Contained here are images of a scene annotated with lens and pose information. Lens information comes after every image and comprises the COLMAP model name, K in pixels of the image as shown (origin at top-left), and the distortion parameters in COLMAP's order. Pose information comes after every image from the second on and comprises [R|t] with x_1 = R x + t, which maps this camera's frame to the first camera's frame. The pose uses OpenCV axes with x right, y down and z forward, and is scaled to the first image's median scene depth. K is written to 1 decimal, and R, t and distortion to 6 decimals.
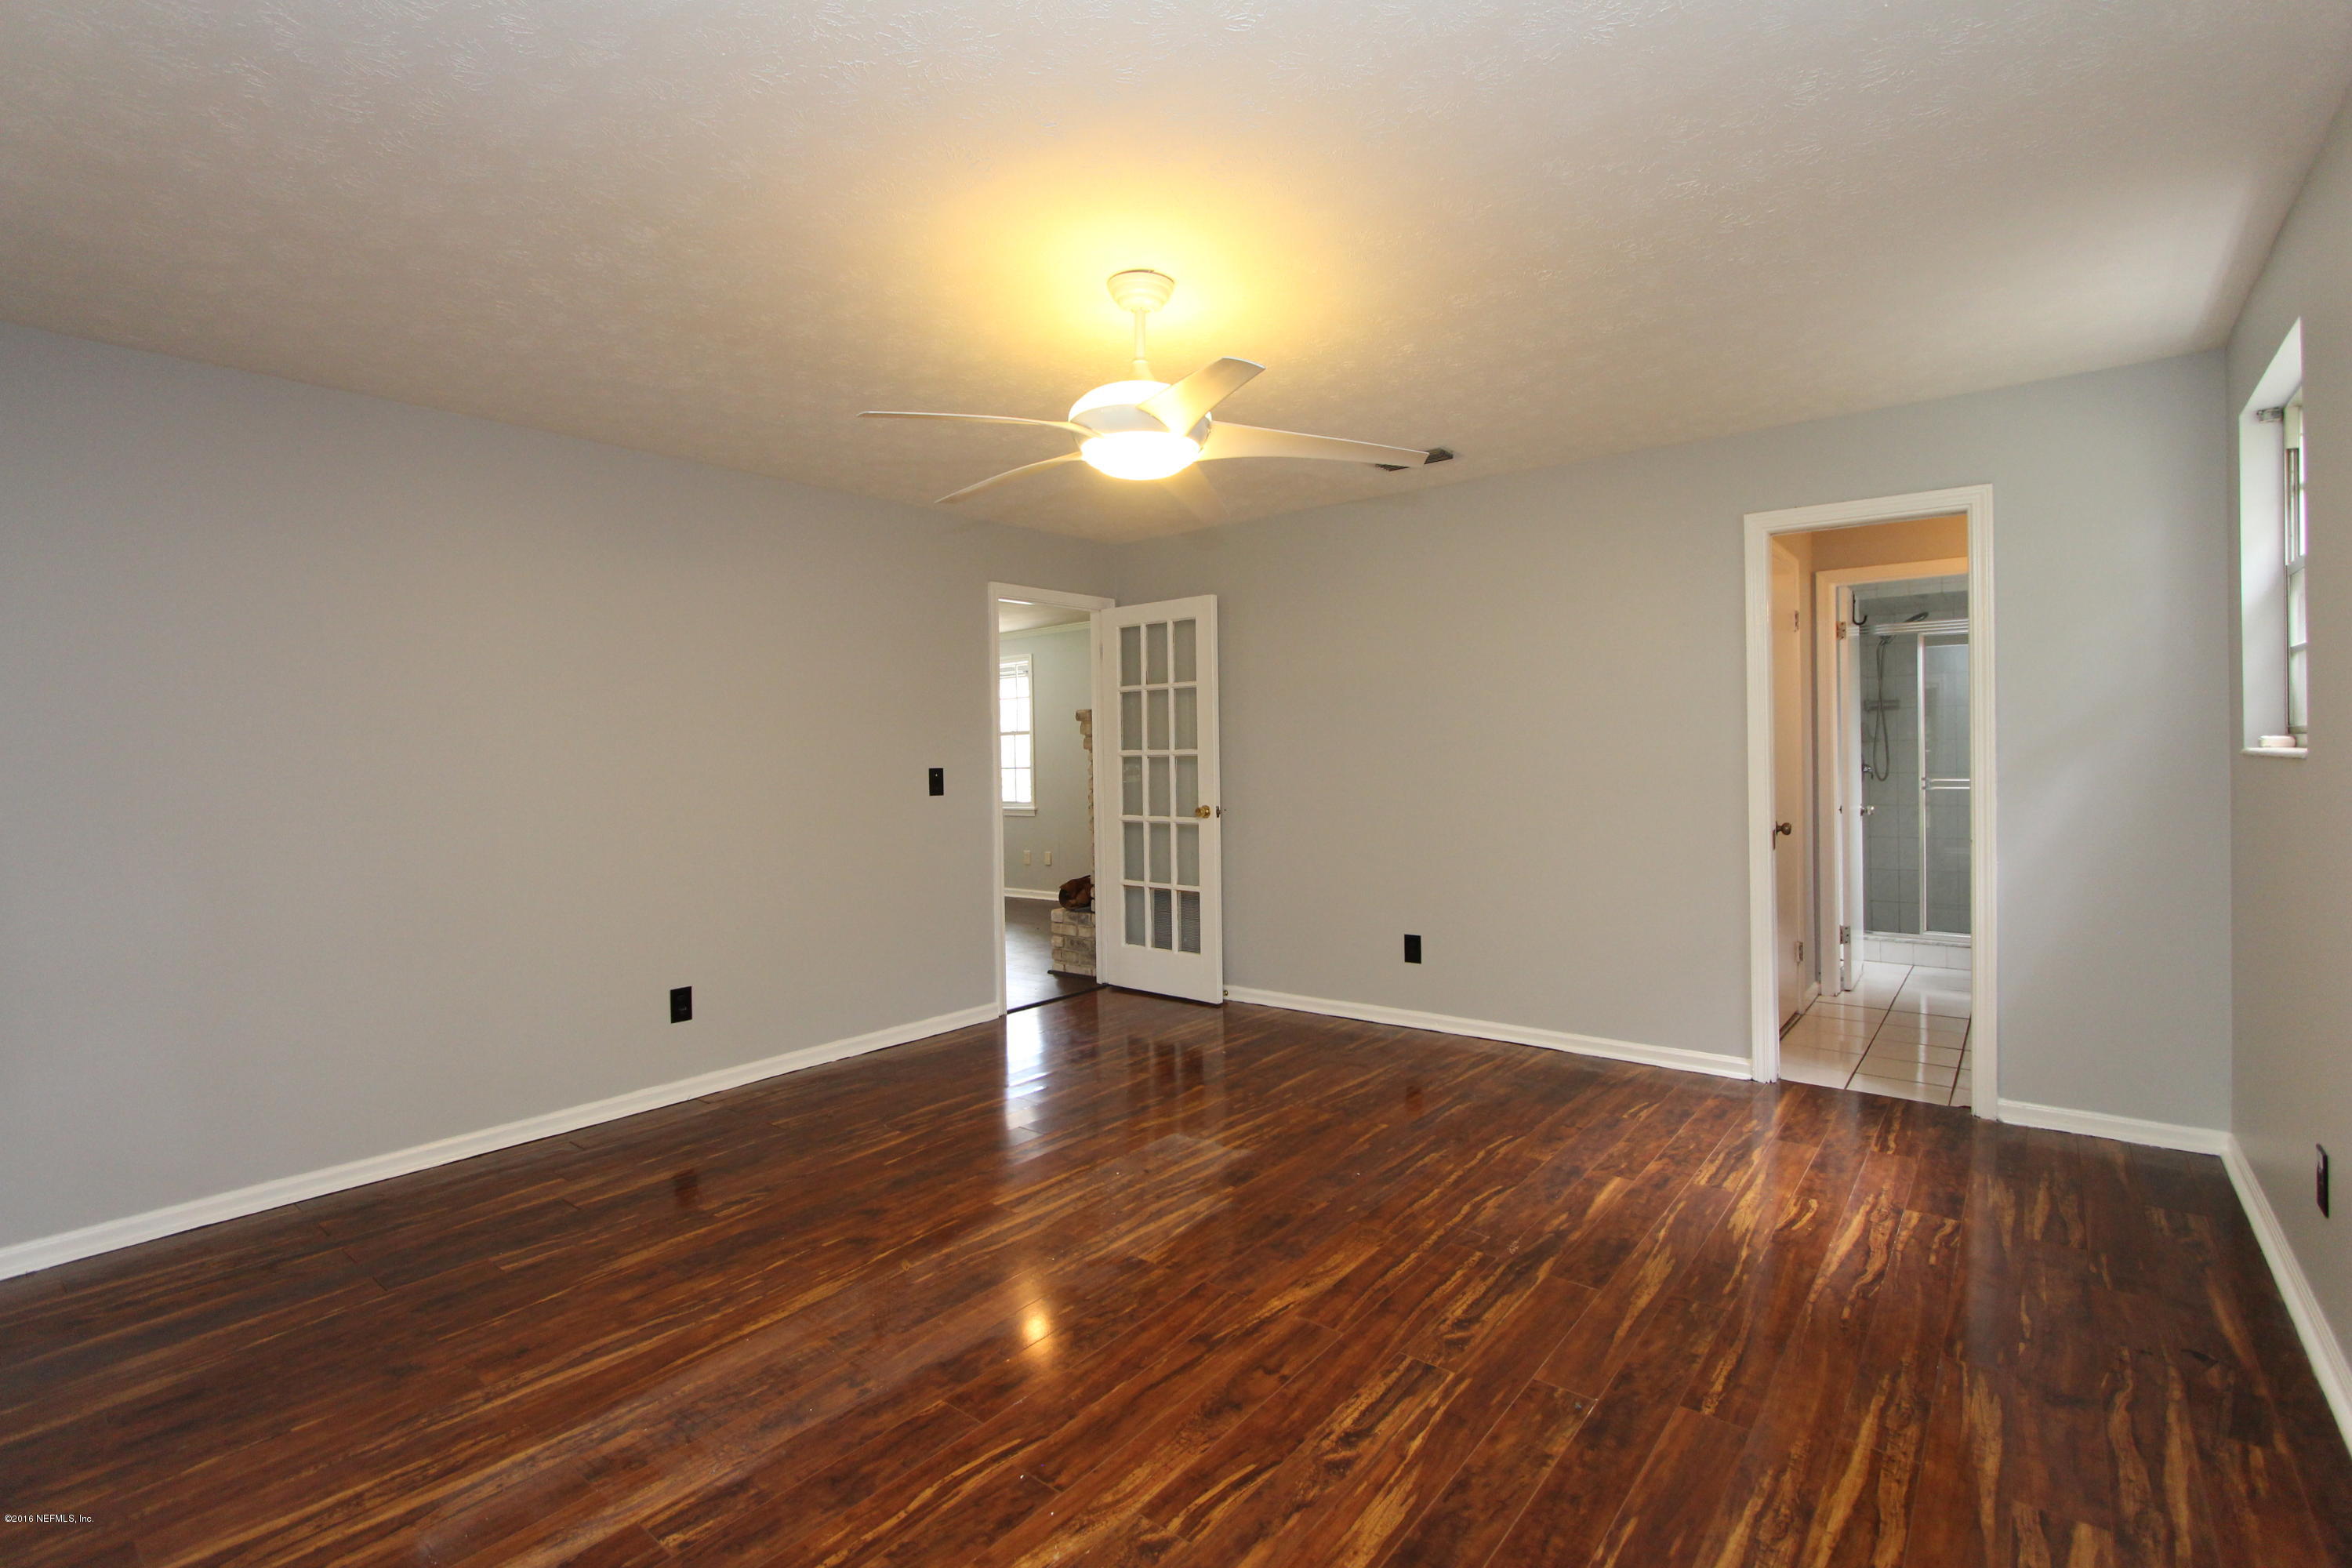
lens RADIAL K [[1089.8, 0, 1157.7], [0, 1089.8, 768.2], [0, 0, 1]] dist [-0.018281, 0.003269]
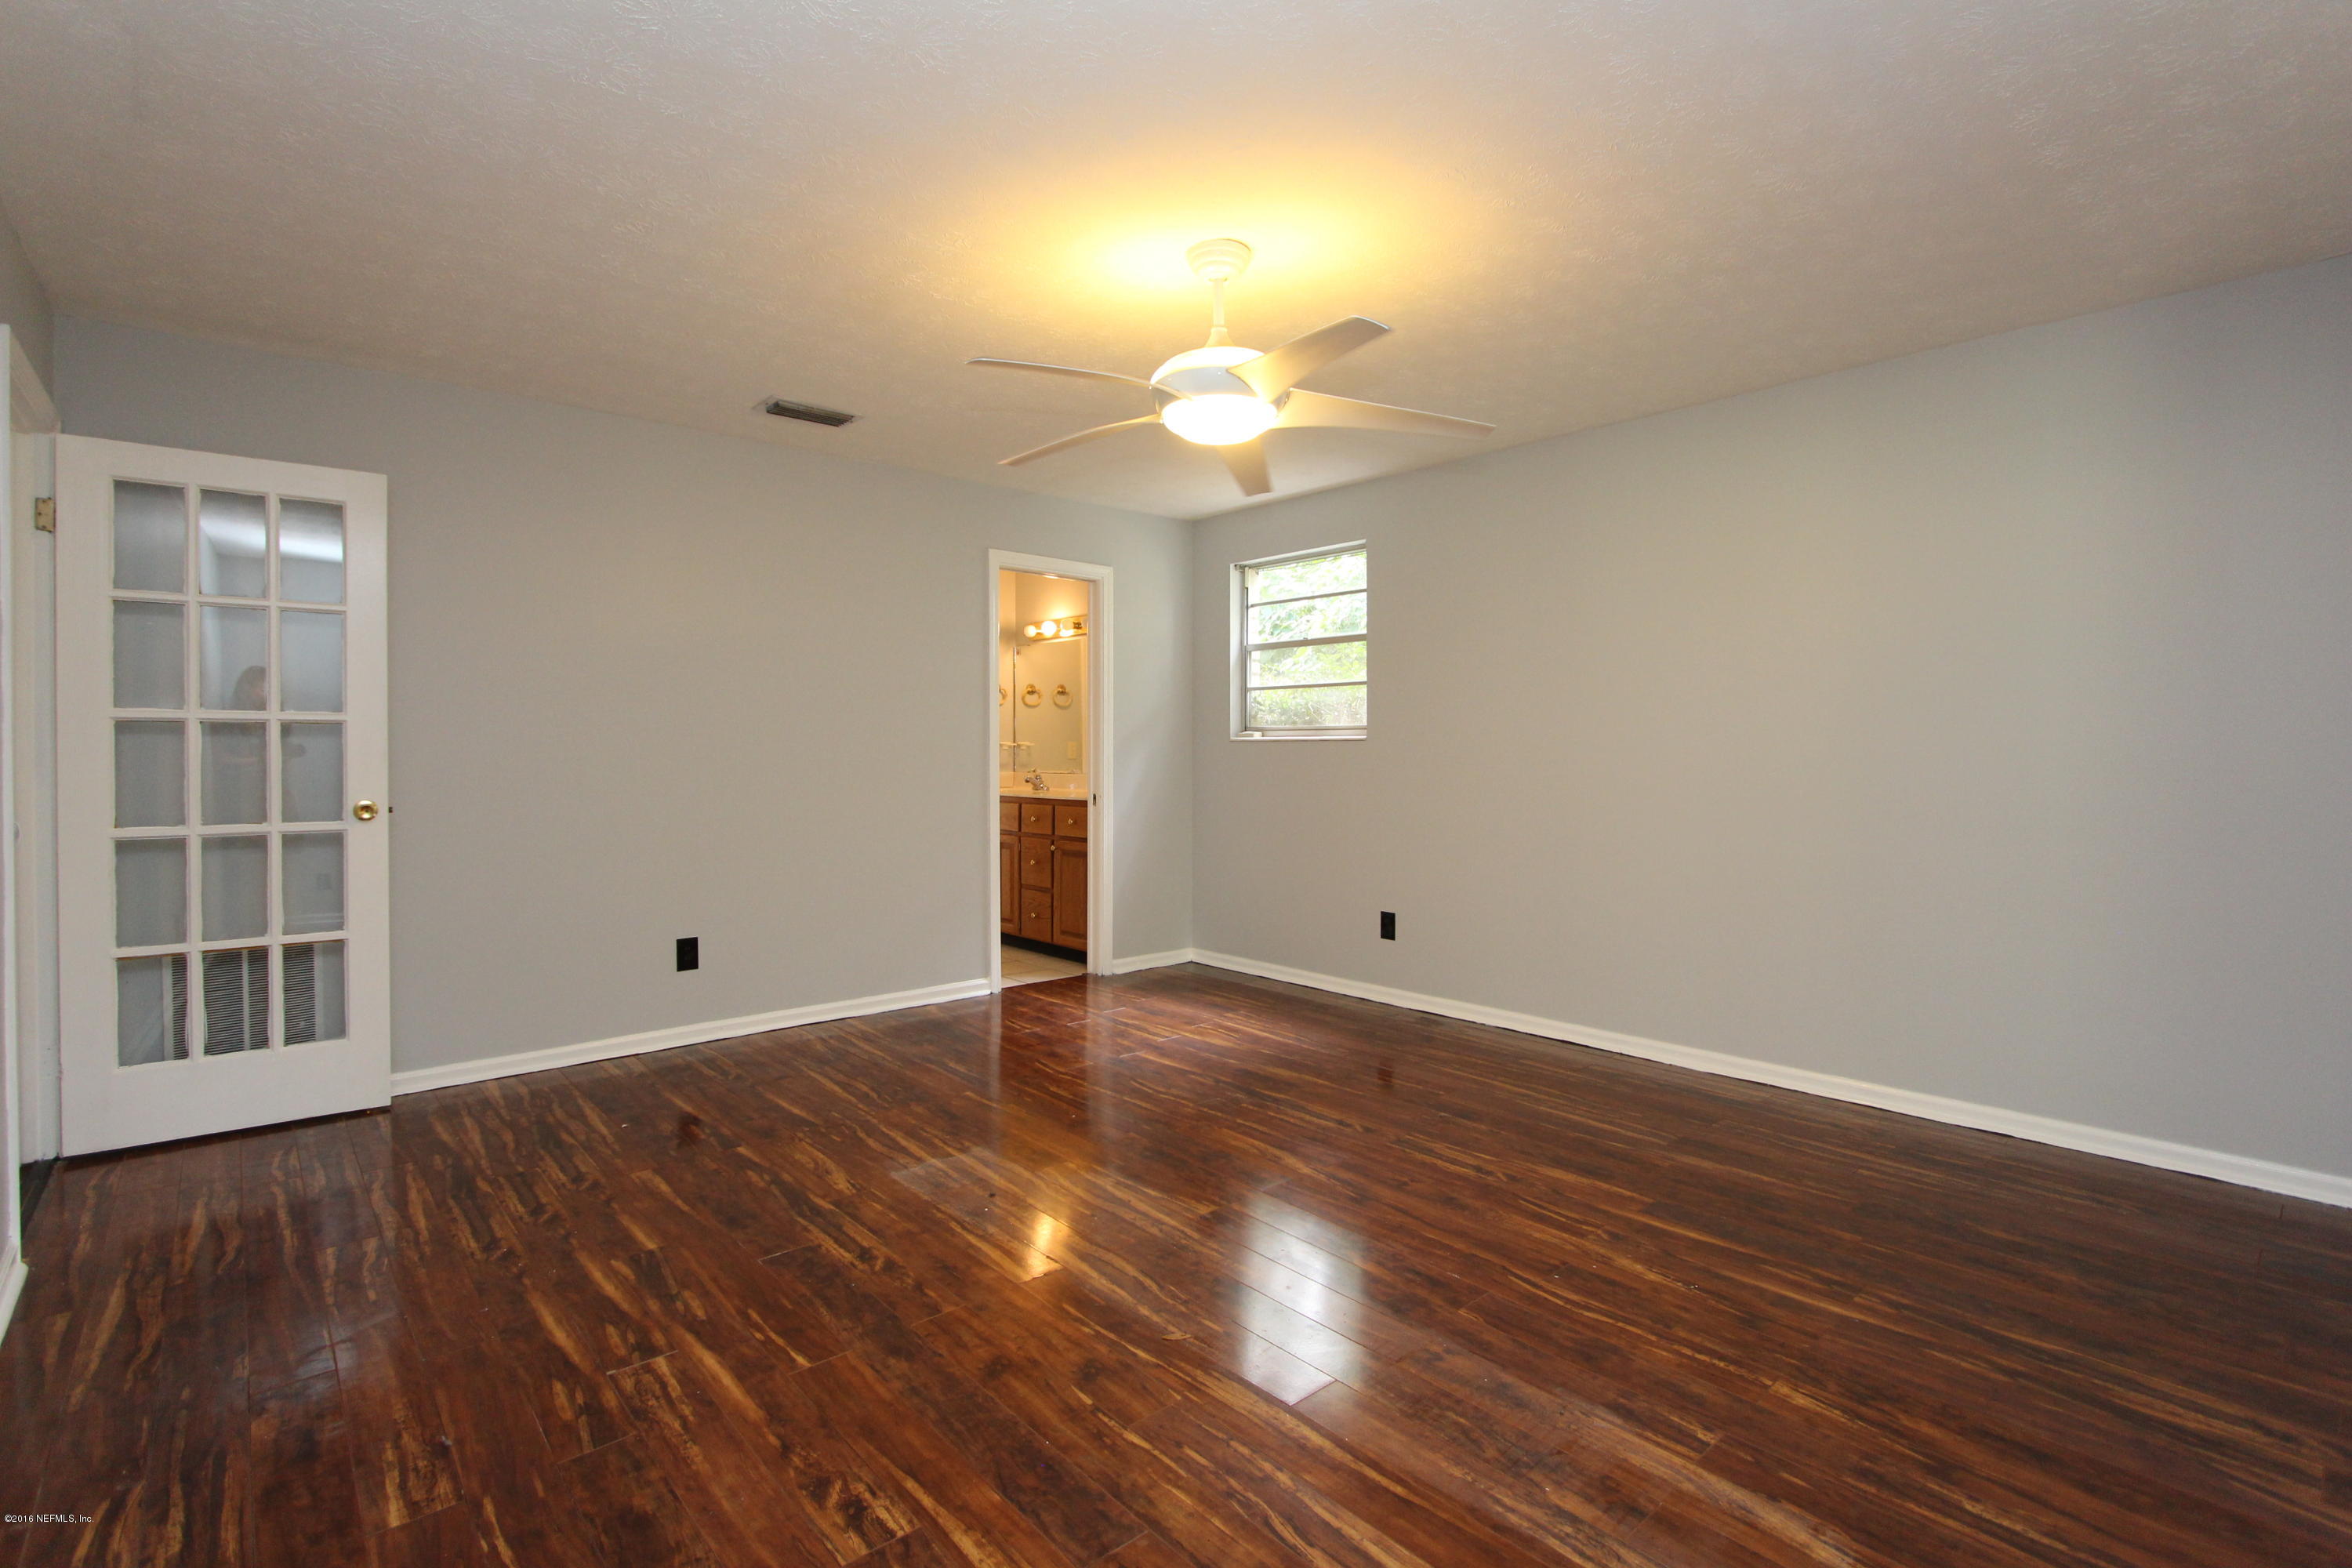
lens RADIAL K [[1089.8, 0, 1168.8], [0, 1089.8, 774.2], [0, 0, 1]] dist [-0.018281, 0.003269]
pose [[0.159399, -0.005277, 0.987200, -0.905093], [0.008909, 0.999953, 0.003906, 0.035252], [-0.987174, 0.008172, 0.159438, 0.774967]]
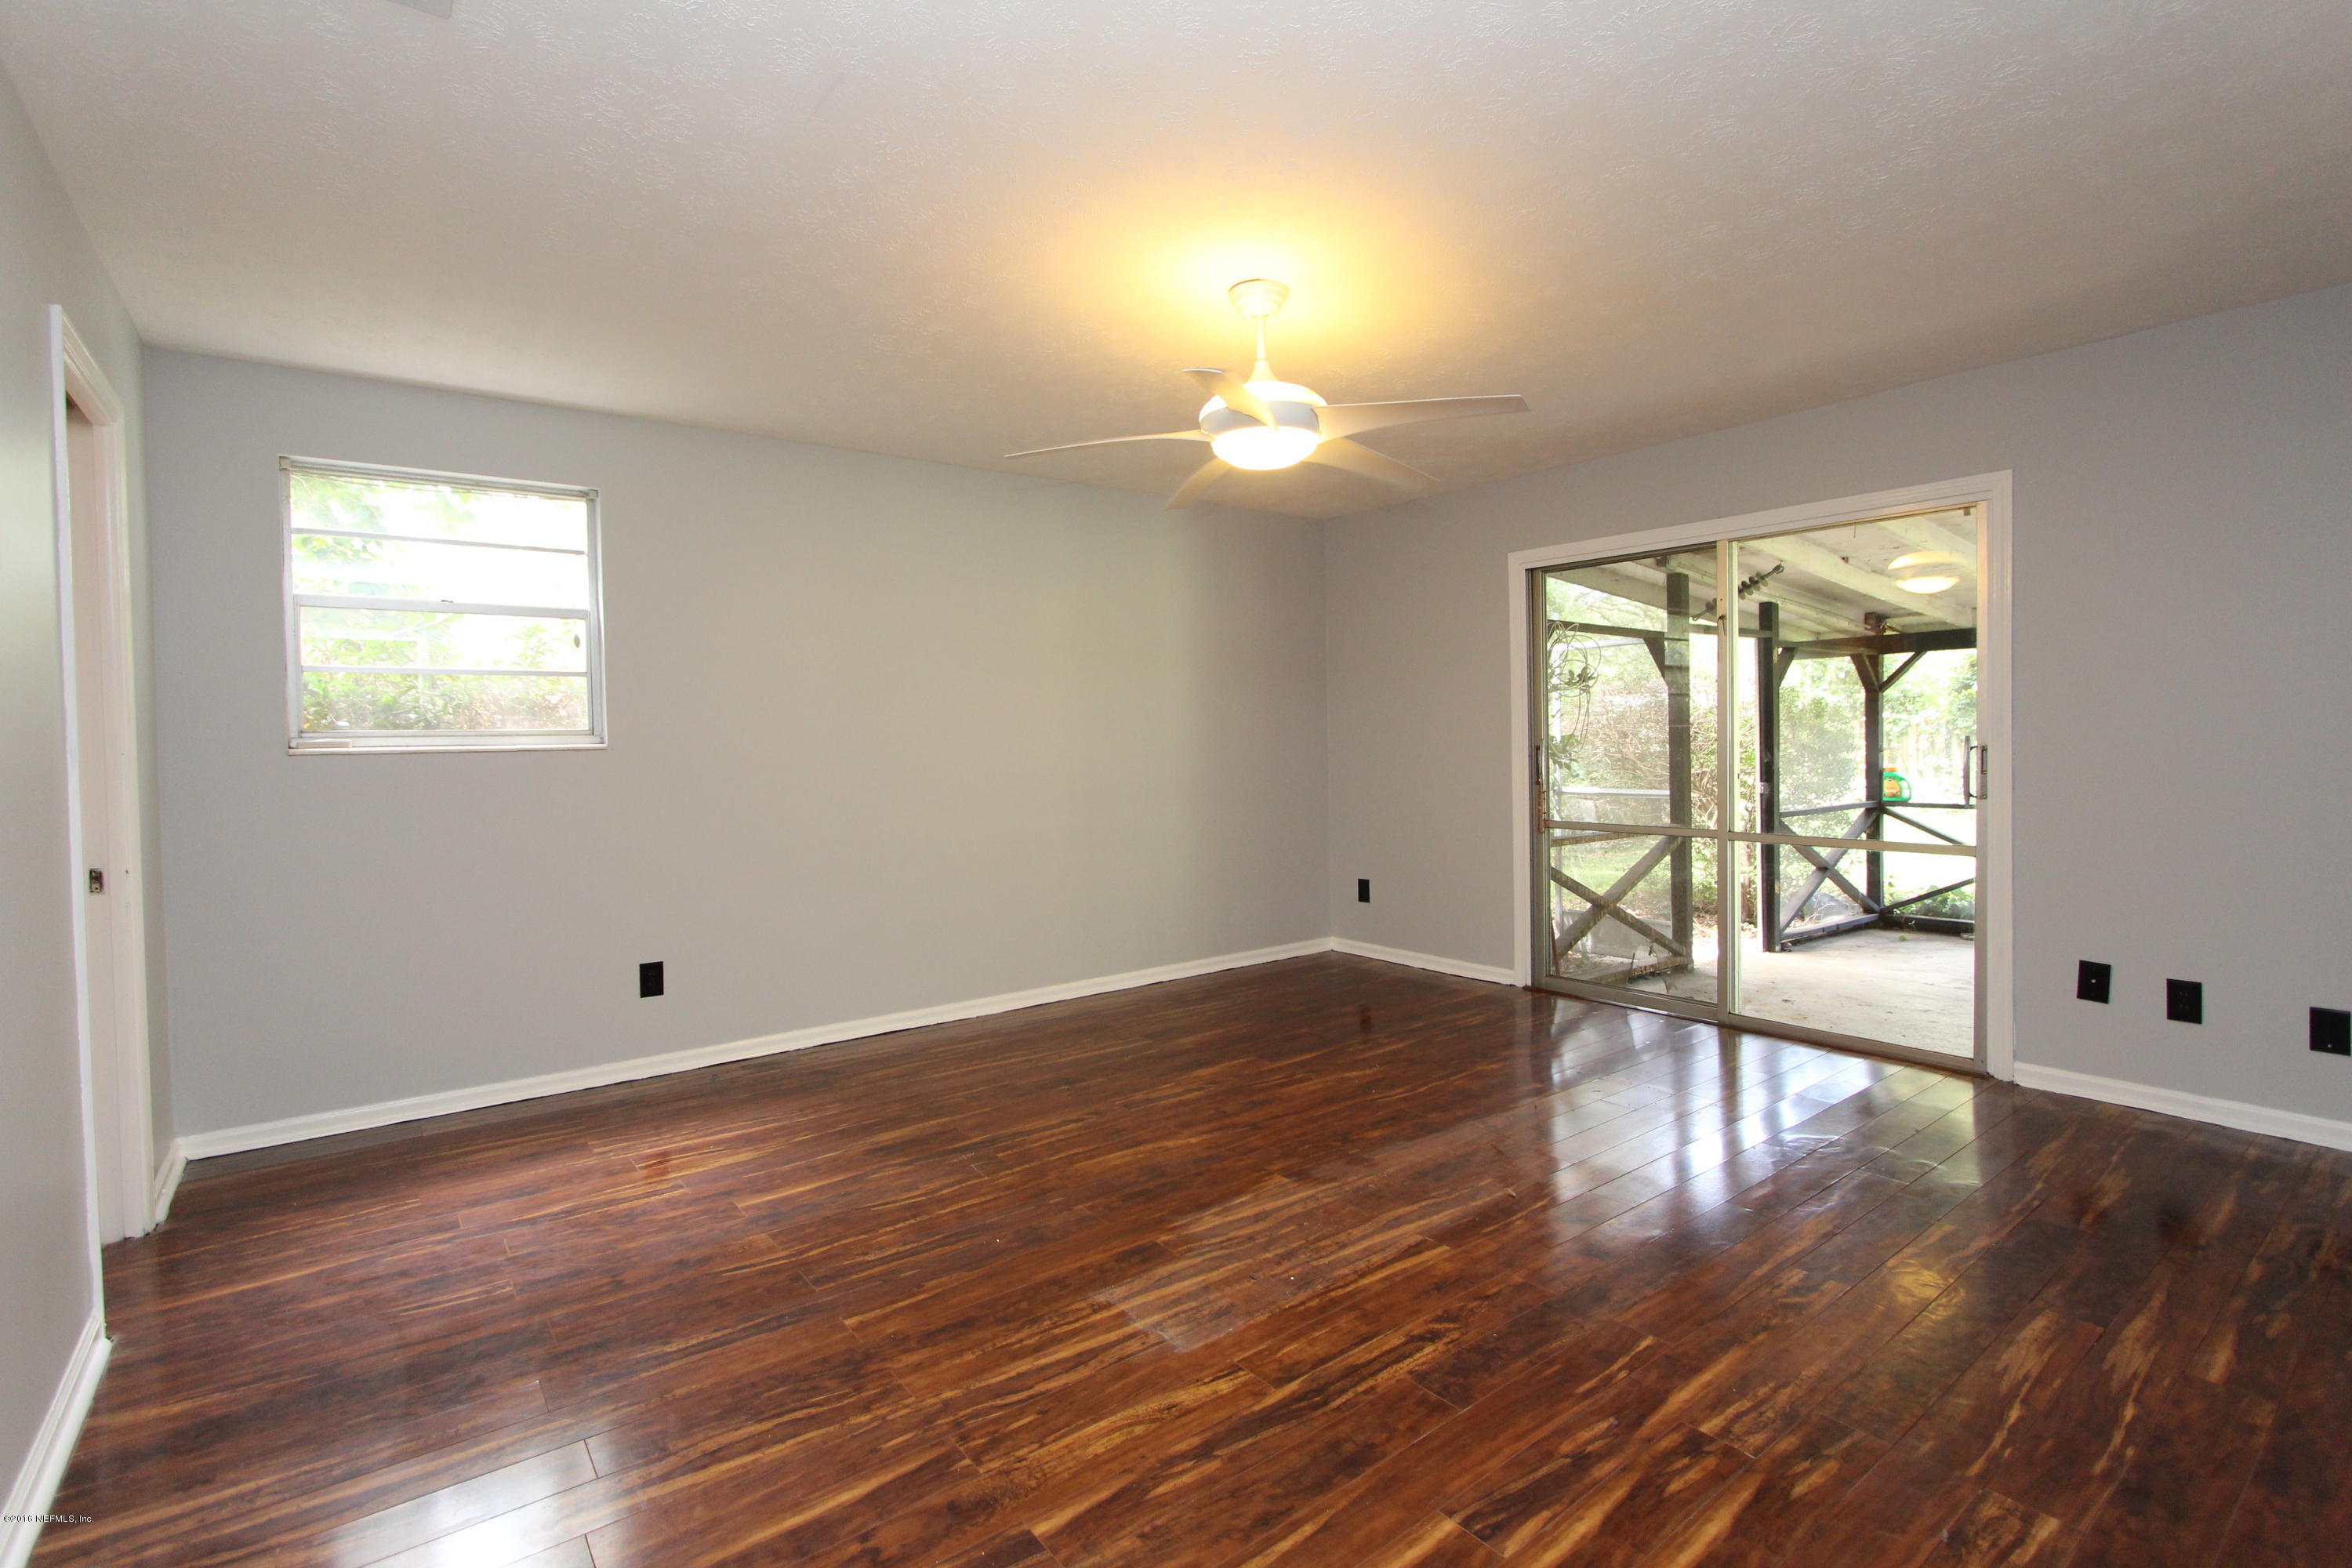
lens RADIAL K [[1089.8, 0, 1172.3], [0, 1089.8, 768.4], [0, 0, 1]] dist [-0.018281, 0.003269]
pose [[-0.974193, 0.029788, 0.223744, -0.142468], [0.038228, 0.998708, 0.033485, -0.002039], [-0.222457, 0.041174, -0.974073, 1.847354]]
